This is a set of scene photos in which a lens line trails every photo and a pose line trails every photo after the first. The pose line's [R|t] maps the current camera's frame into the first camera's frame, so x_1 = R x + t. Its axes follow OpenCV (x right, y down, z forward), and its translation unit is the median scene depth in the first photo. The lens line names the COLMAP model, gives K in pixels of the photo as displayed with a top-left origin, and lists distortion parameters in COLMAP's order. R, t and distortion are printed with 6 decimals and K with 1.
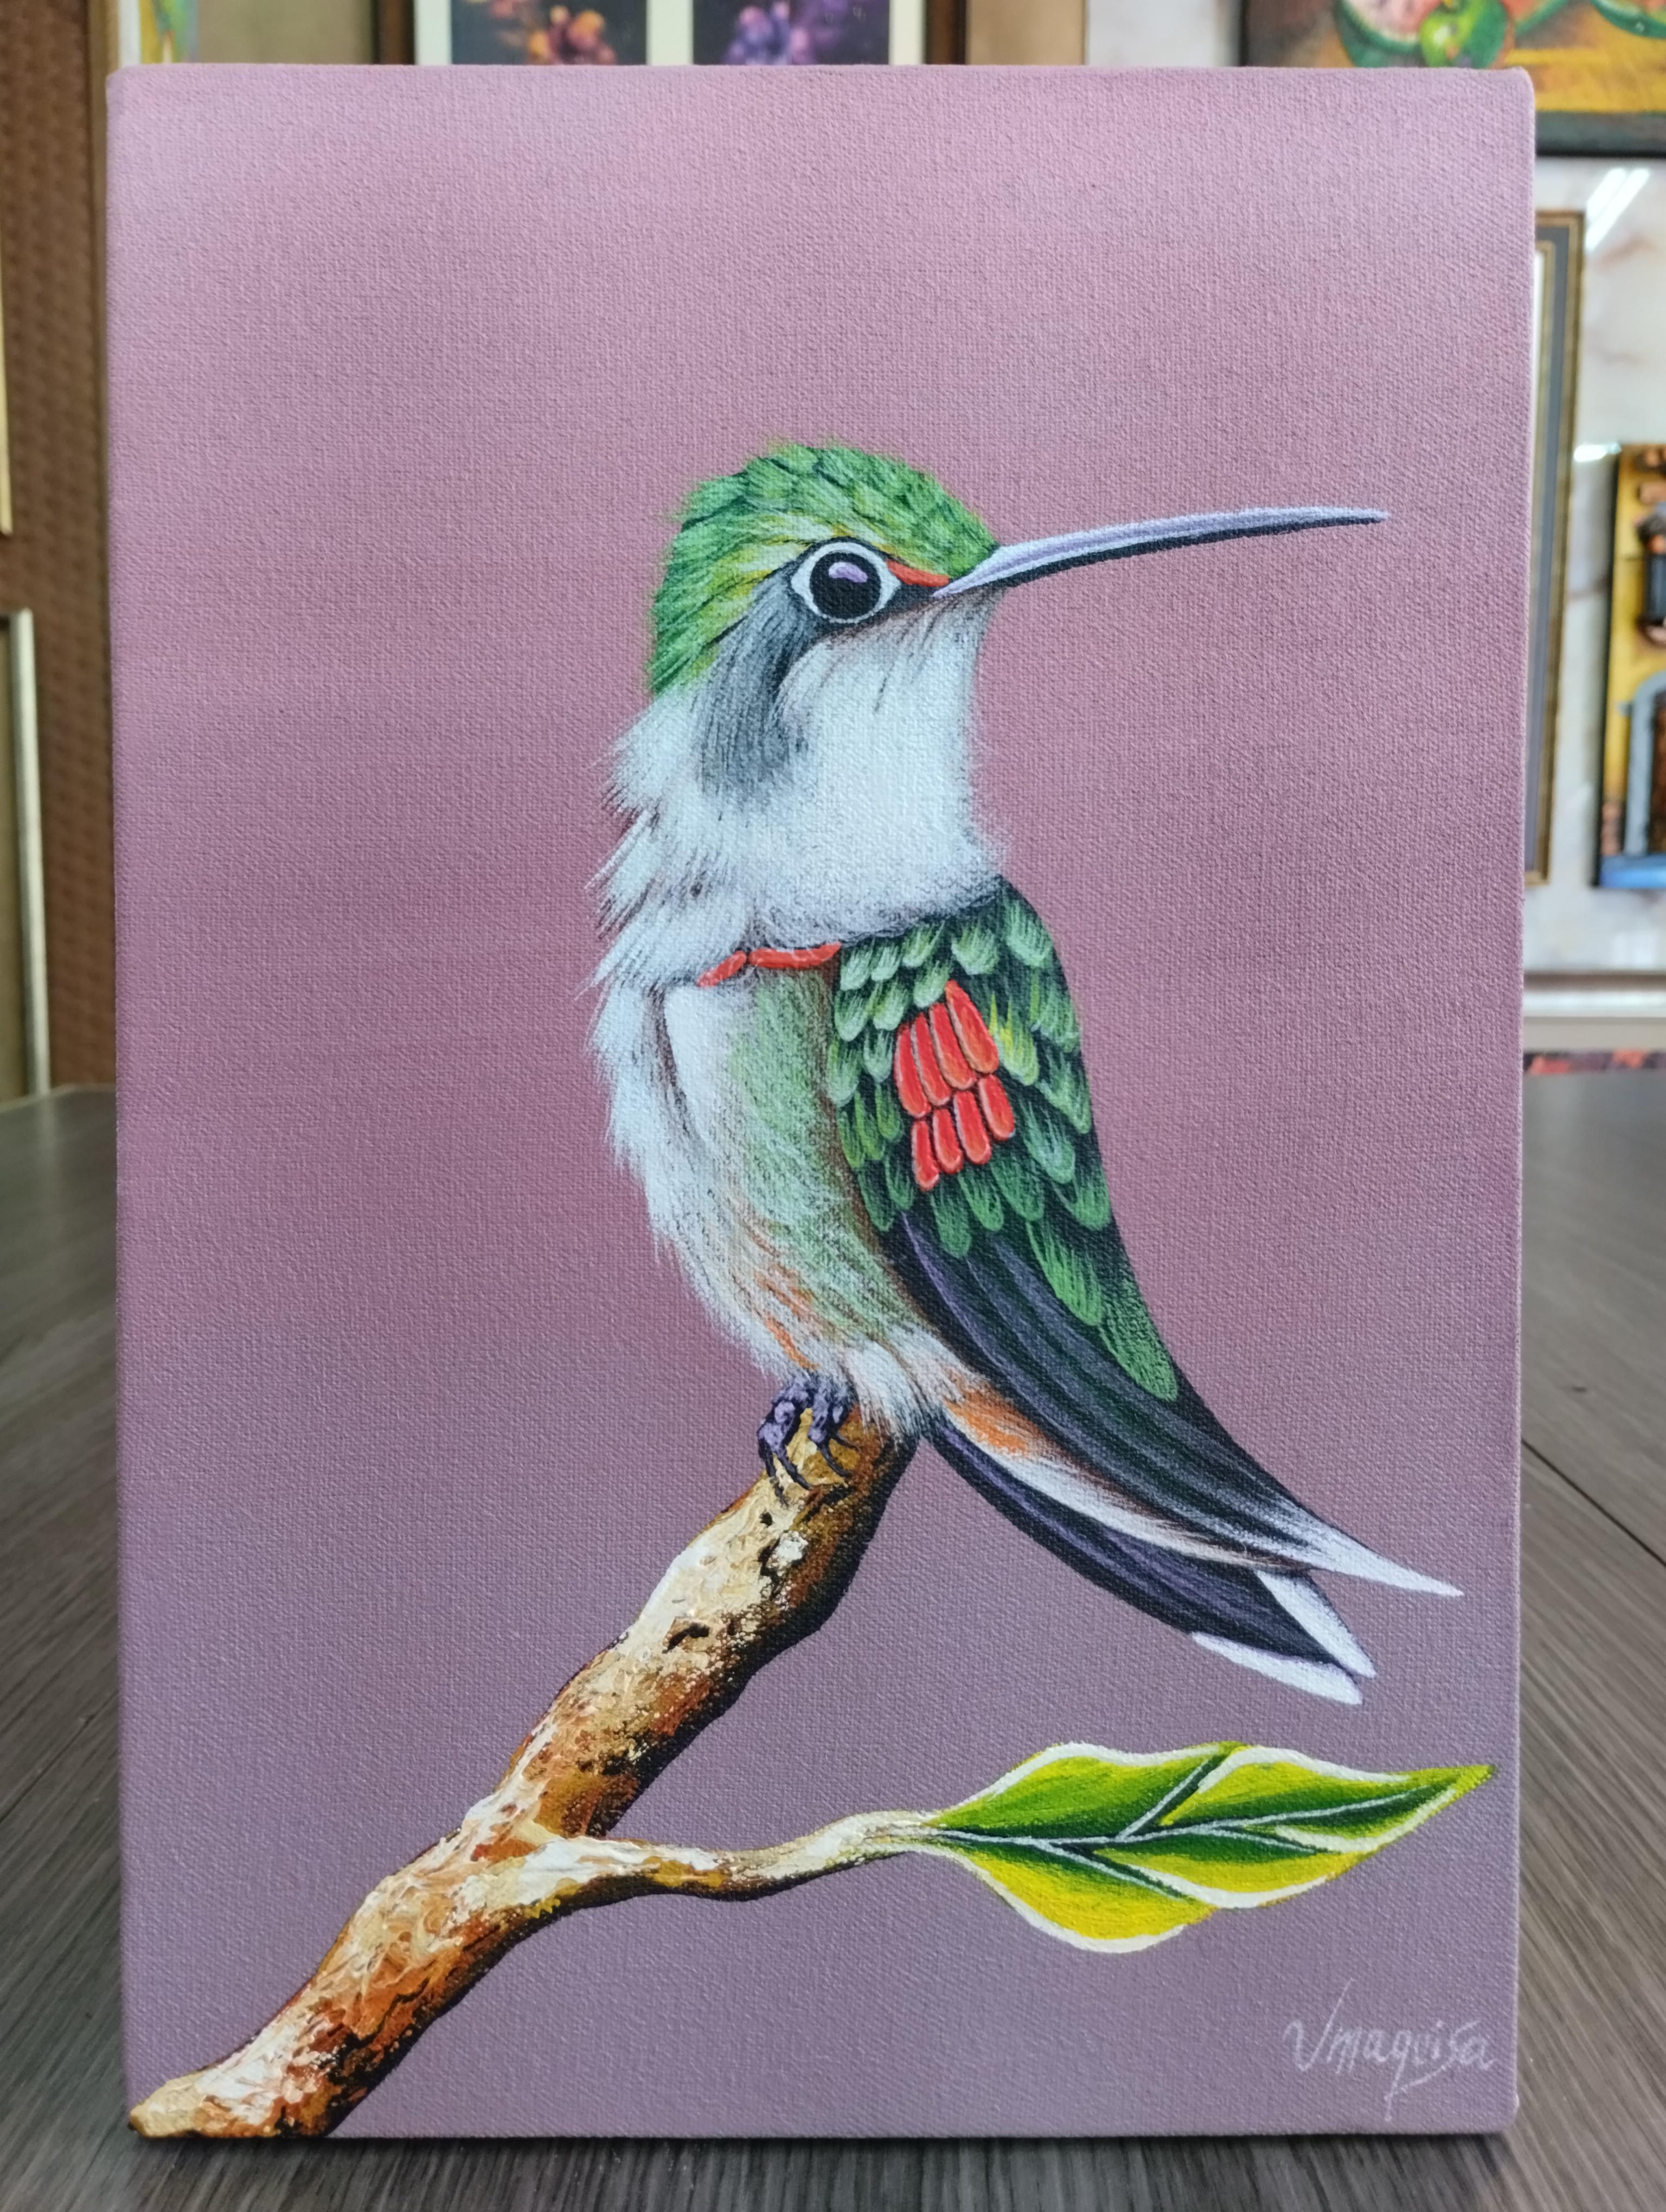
lens RADIAL K [[1806.6, 0, 833.0], [0, 1806.6, 1106.0], [0, 0, 1]] dist [0.048958, -0.081184]
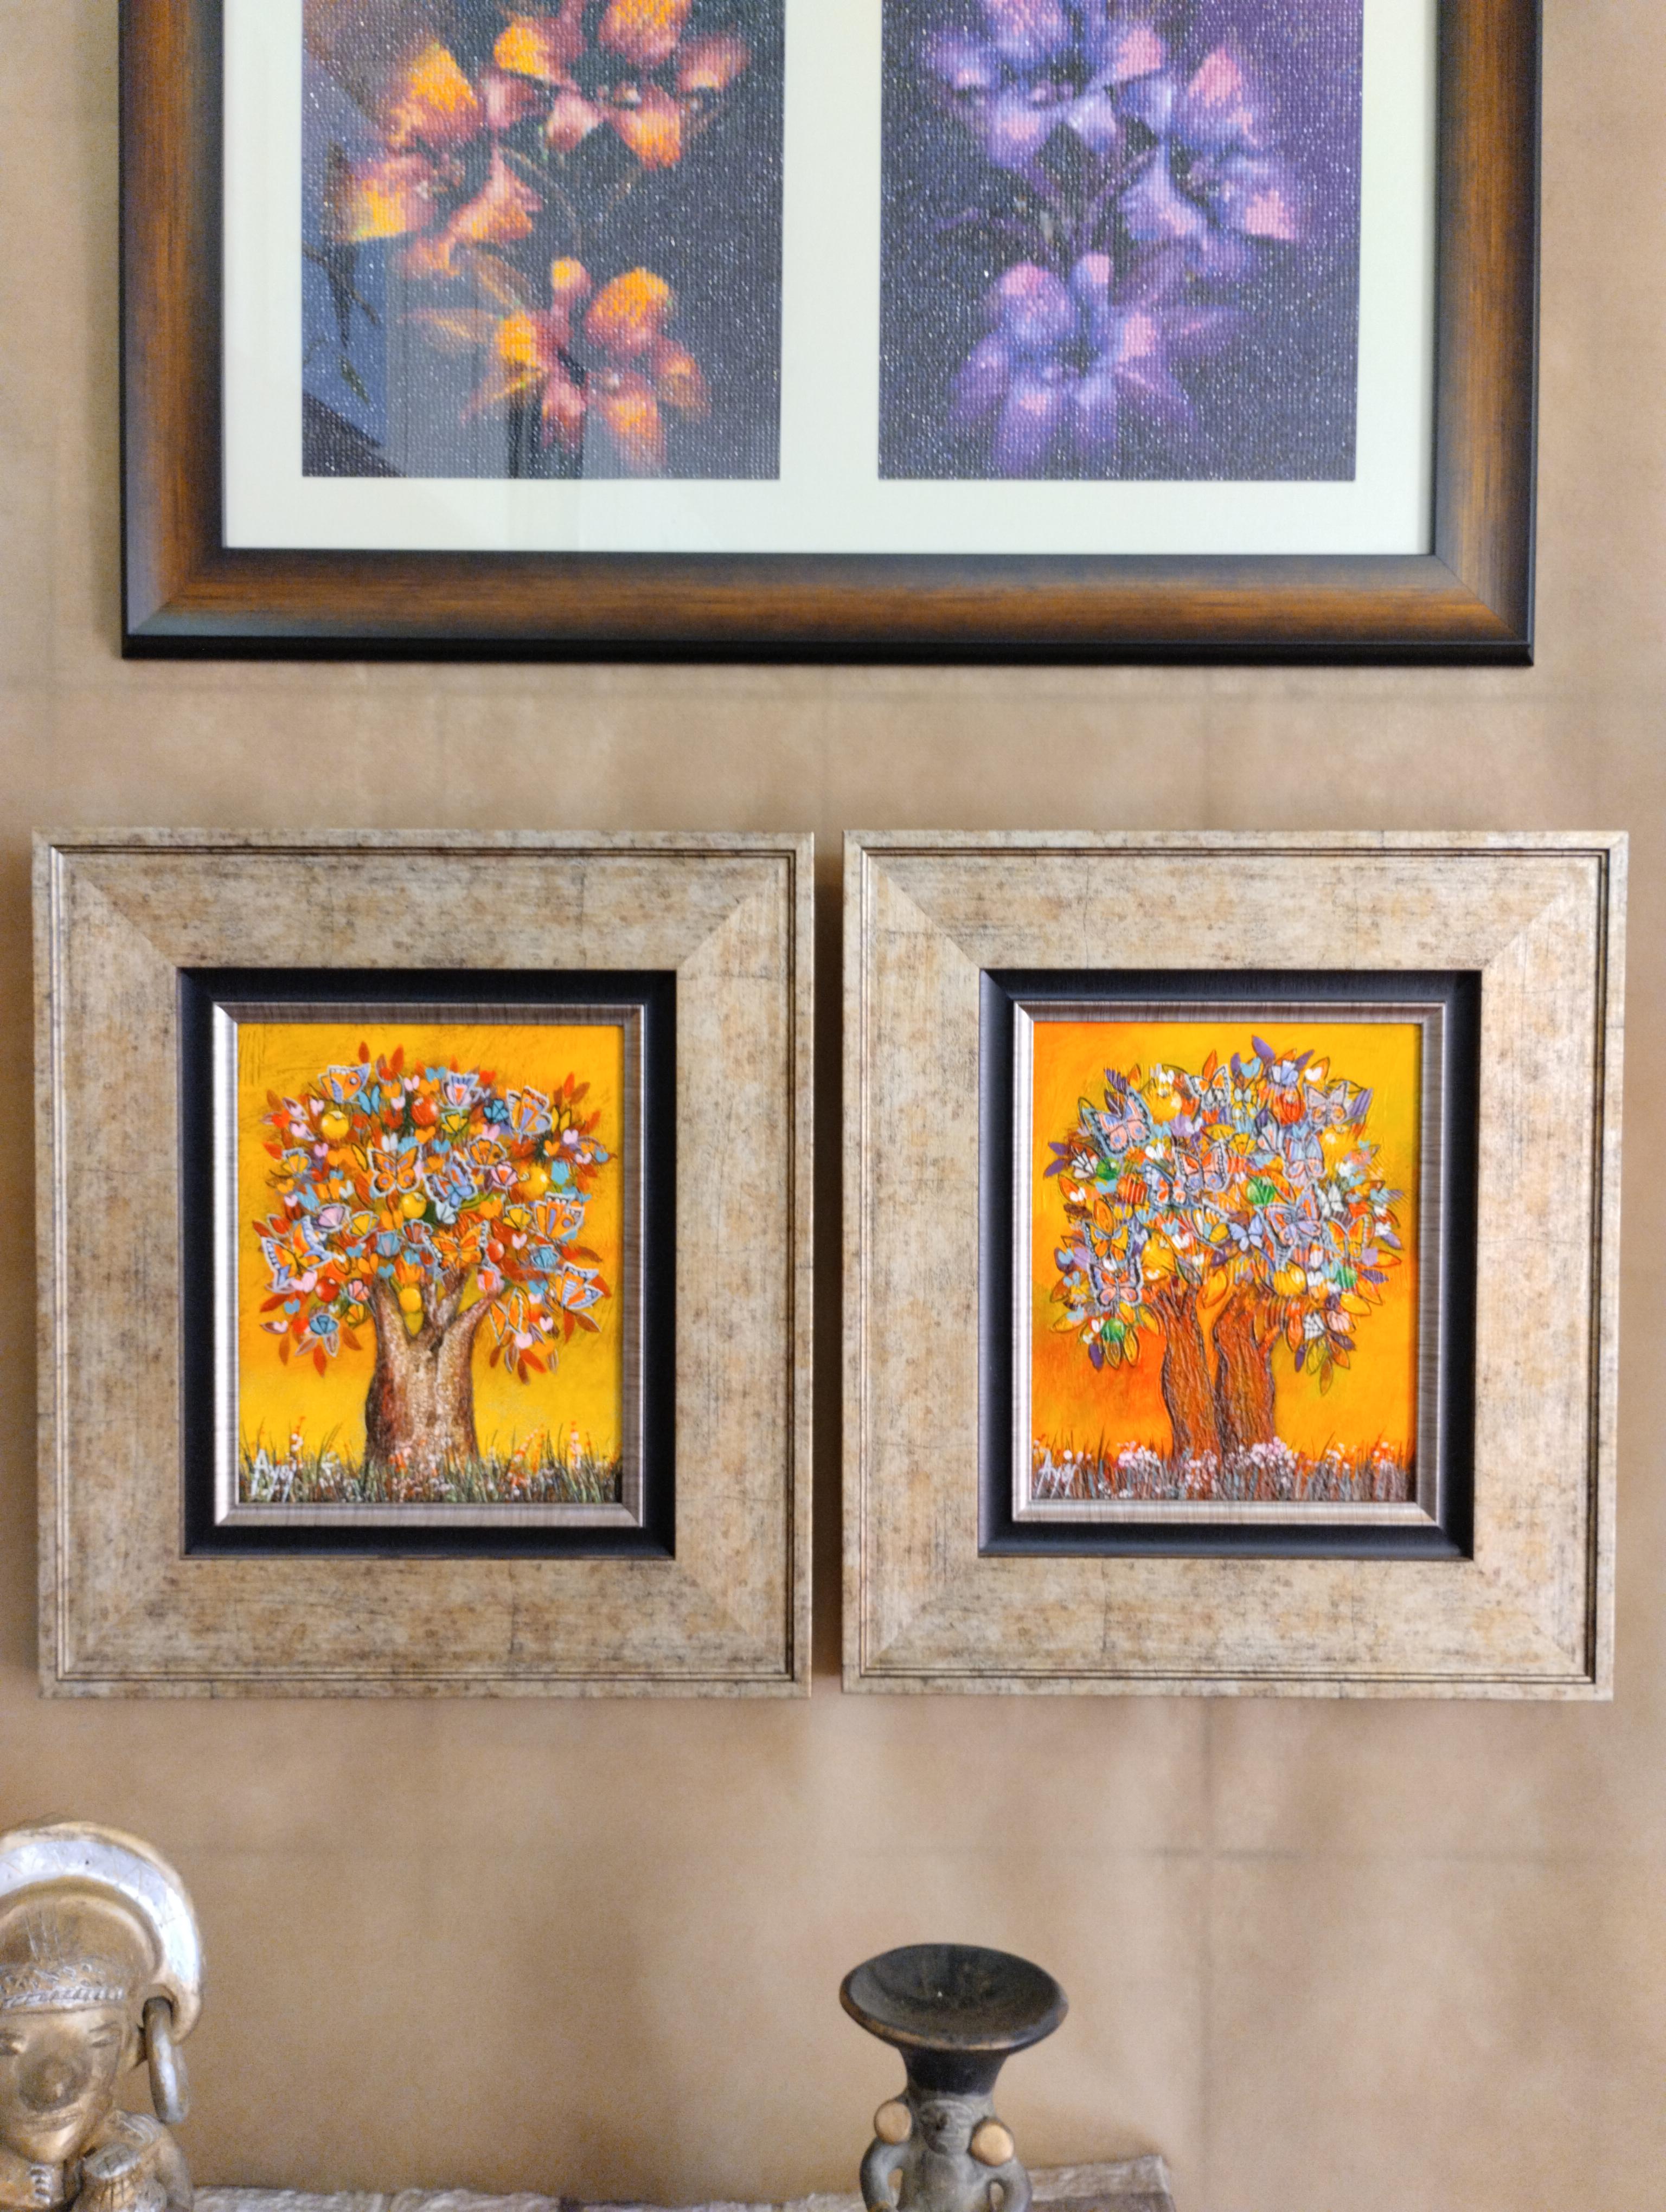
lens RADIAL K [[1789.6, 0, 833.0], [0, 1789.6, 1106.0], [0, 0, 1]] dist [0.073316, -0.111334]
pose [[0.999731, -0.000958, 0.023152, -0.498321], [0.003997, 0.991298, -0.131575, -1.778180], [-0.022825, 0.131632, 0.991036, 3.057220]]
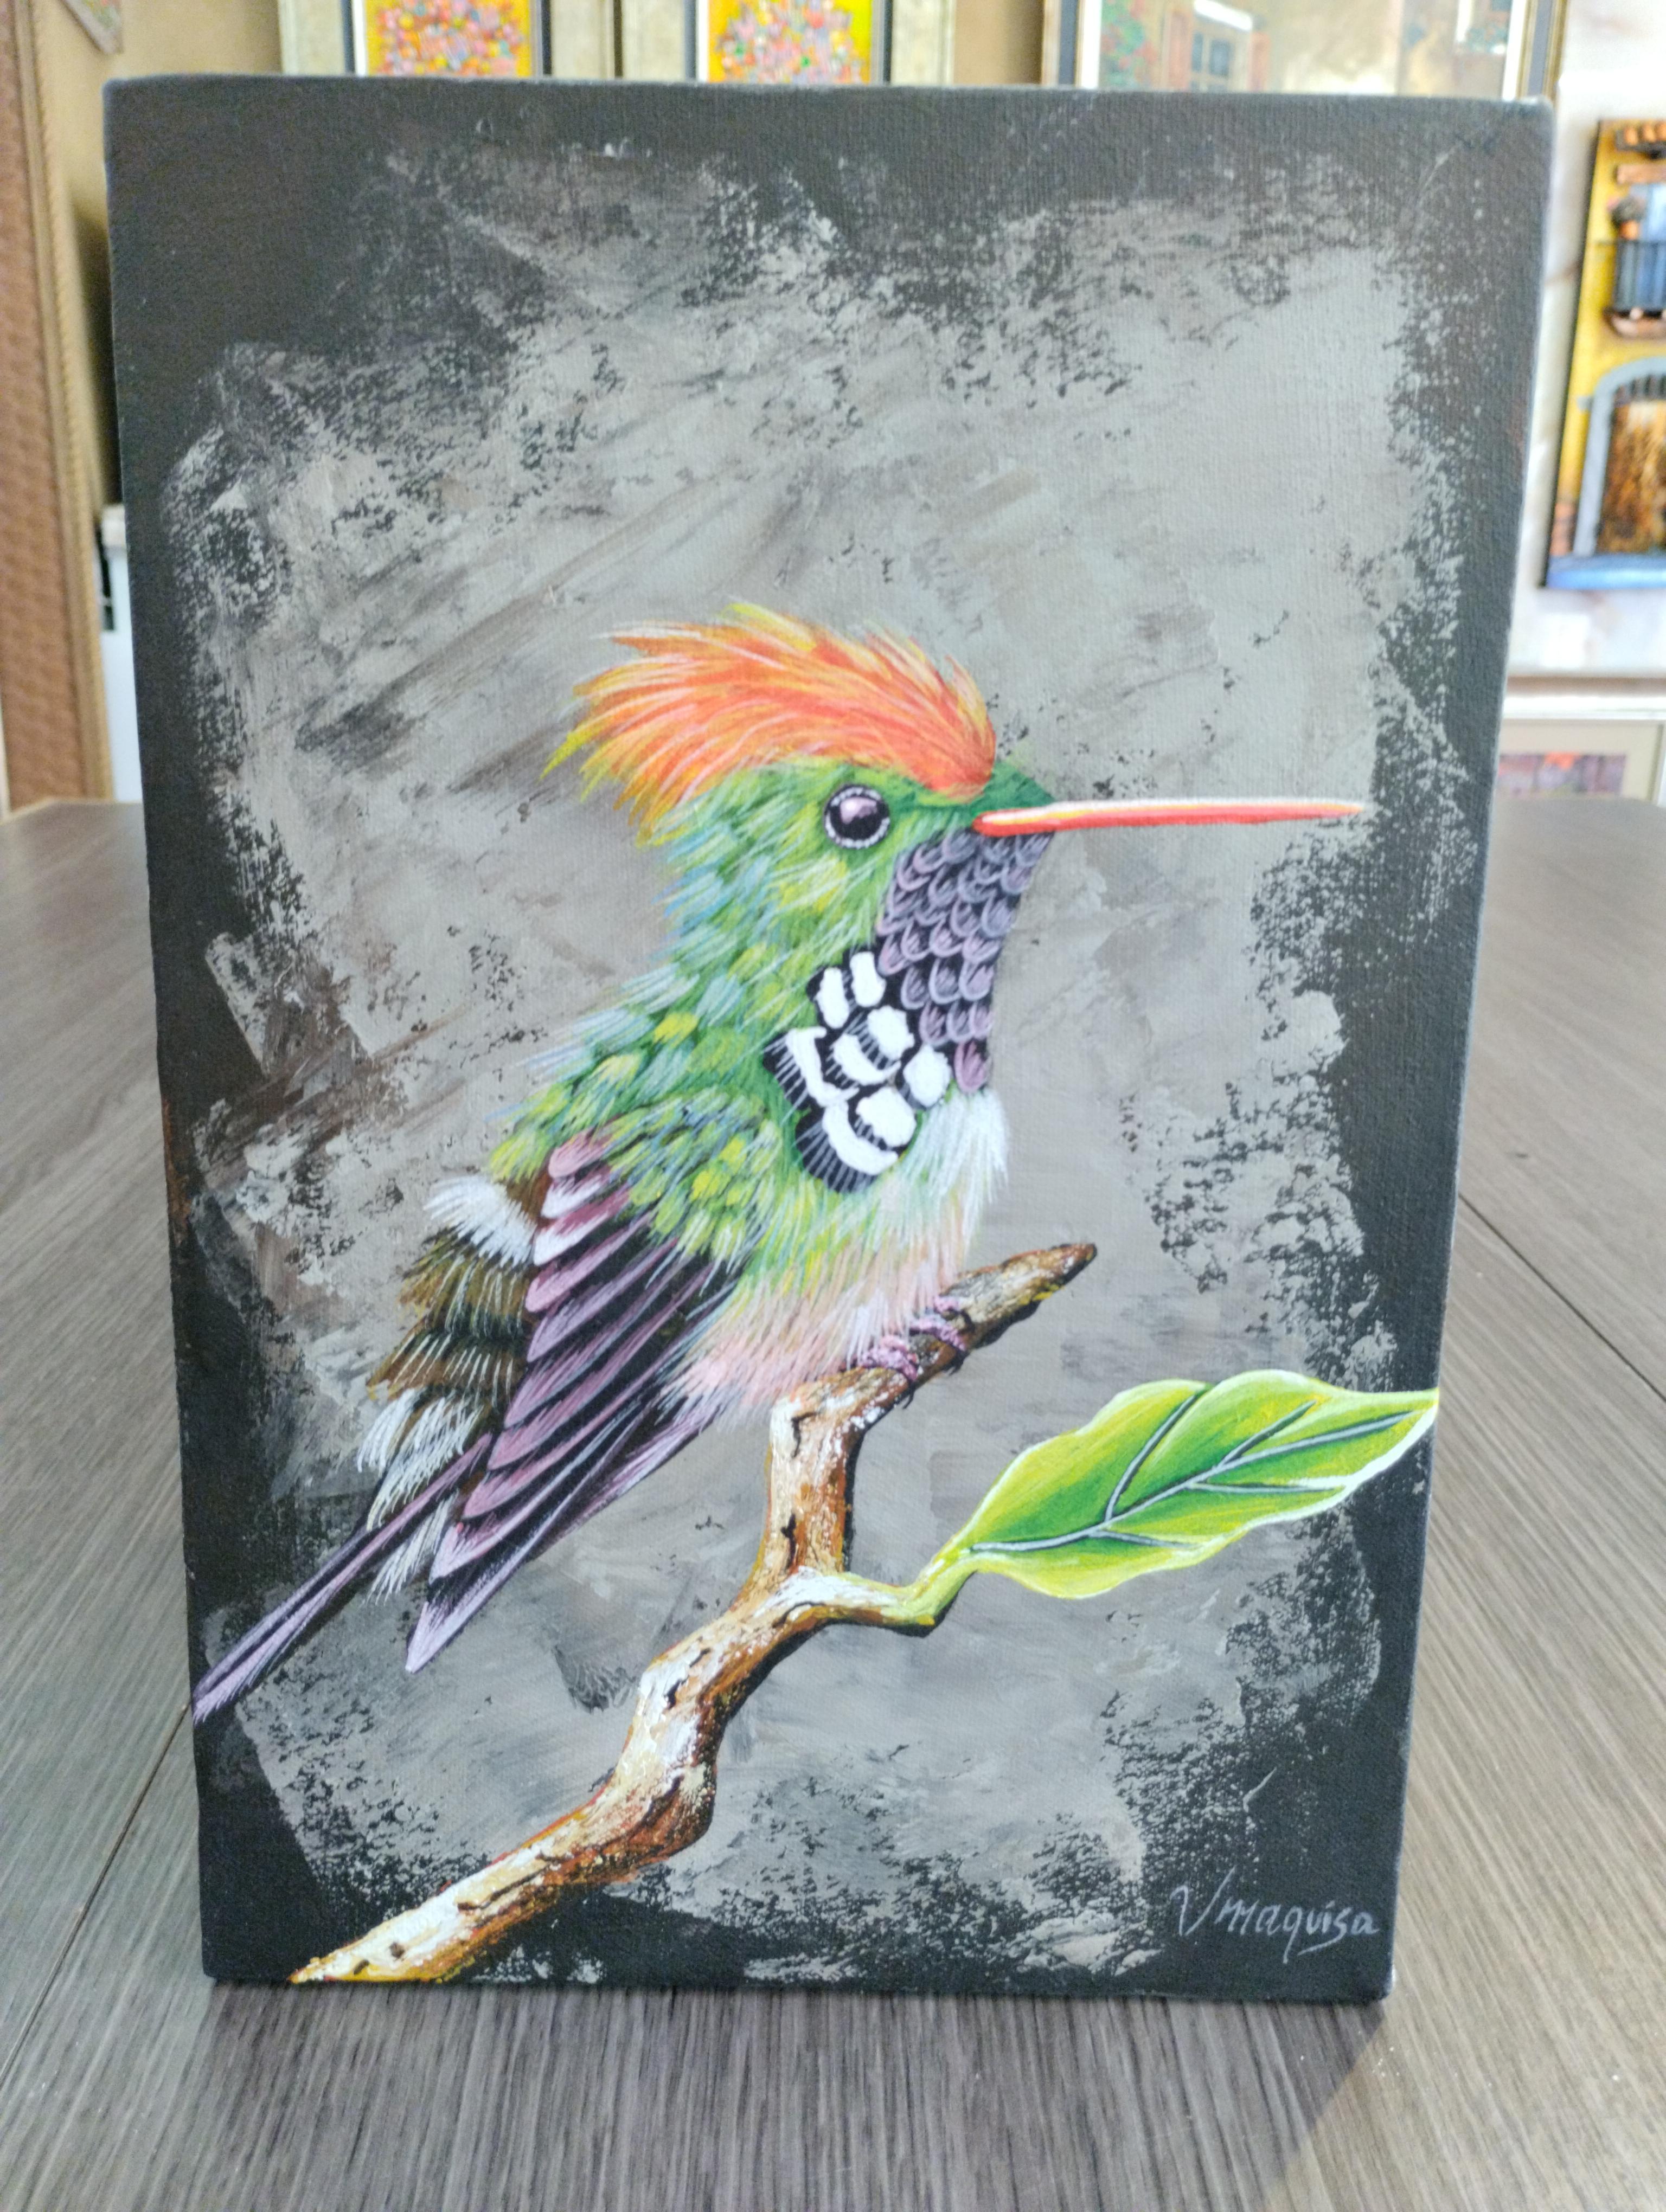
lens RADIAL K [[1787.8, 0, 833.1], [0, 1787.8, 1077.5], [0, 0, 1]] dist [0.091614, -0.136555]
pose [[0.999050, -0.000347, 0.043584, -0.102578], [-0.007196, 0.984933, 0.172789, -0.125536], [-0.042988, -0.172939, 0.983994, -0.126113]]
